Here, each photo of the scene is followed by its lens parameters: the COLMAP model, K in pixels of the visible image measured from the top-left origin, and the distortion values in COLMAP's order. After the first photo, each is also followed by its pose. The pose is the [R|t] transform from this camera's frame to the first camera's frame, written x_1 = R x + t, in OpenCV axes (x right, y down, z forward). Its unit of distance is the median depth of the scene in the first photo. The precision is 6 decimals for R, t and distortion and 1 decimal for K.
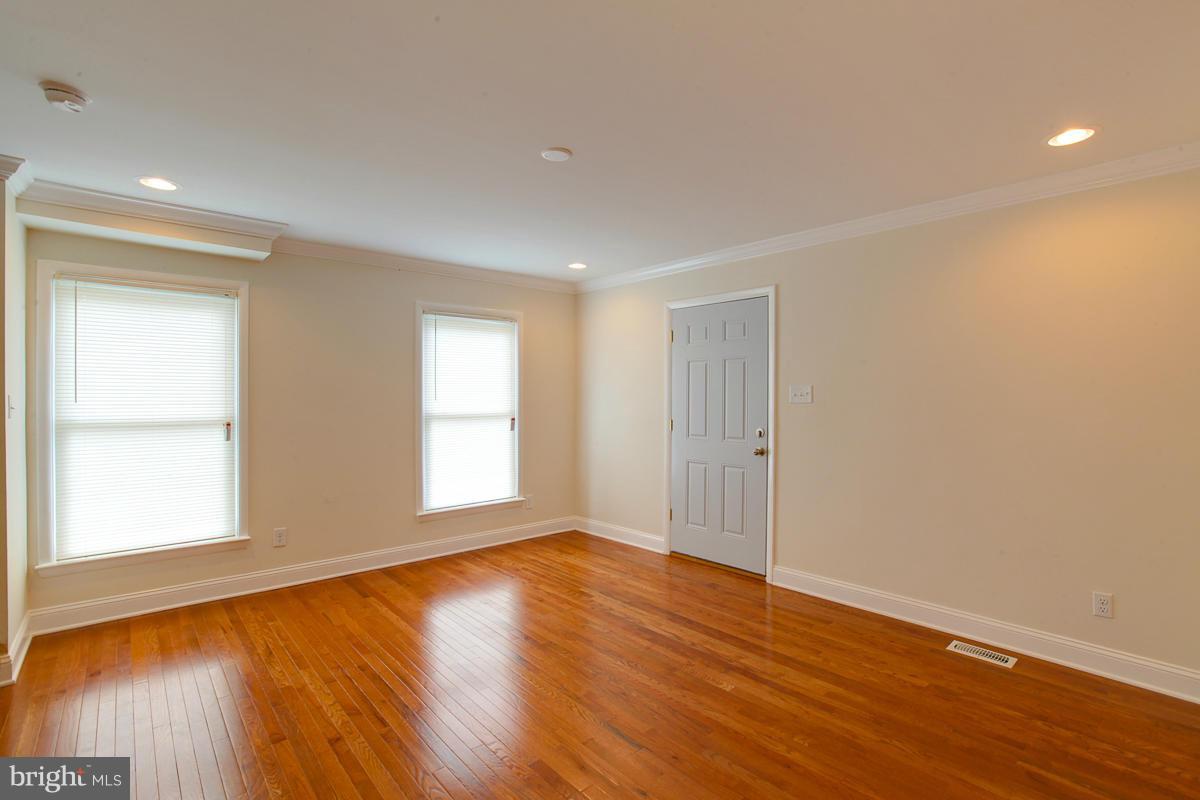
lens RADIAL K [[556.7, 0, 603.7], [0, 556.7, 404.4], [0, 0, 1]] dist [-0.030960, 0.015223]
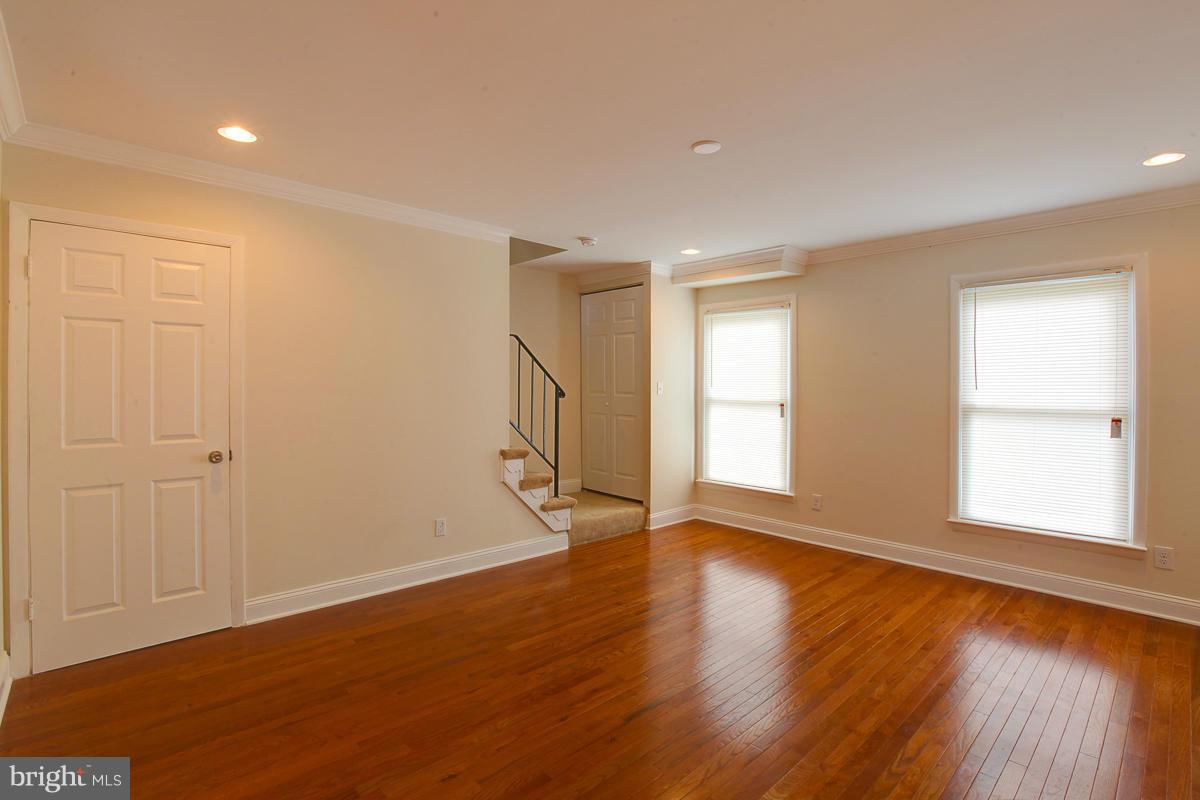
lens RADIAL K [[560.3, 0, 604.9], [0, 560.3, 394.7], [0, 0, 1]] dist [-0.052259, 0.000765]
pose [[0.034621, 0.021918, -0.999160, 0.530222], [-0.019879, 0.999577, 0.021238, -0.006672], [0.999203, 0.019127, 0.035042, 0.443832]]
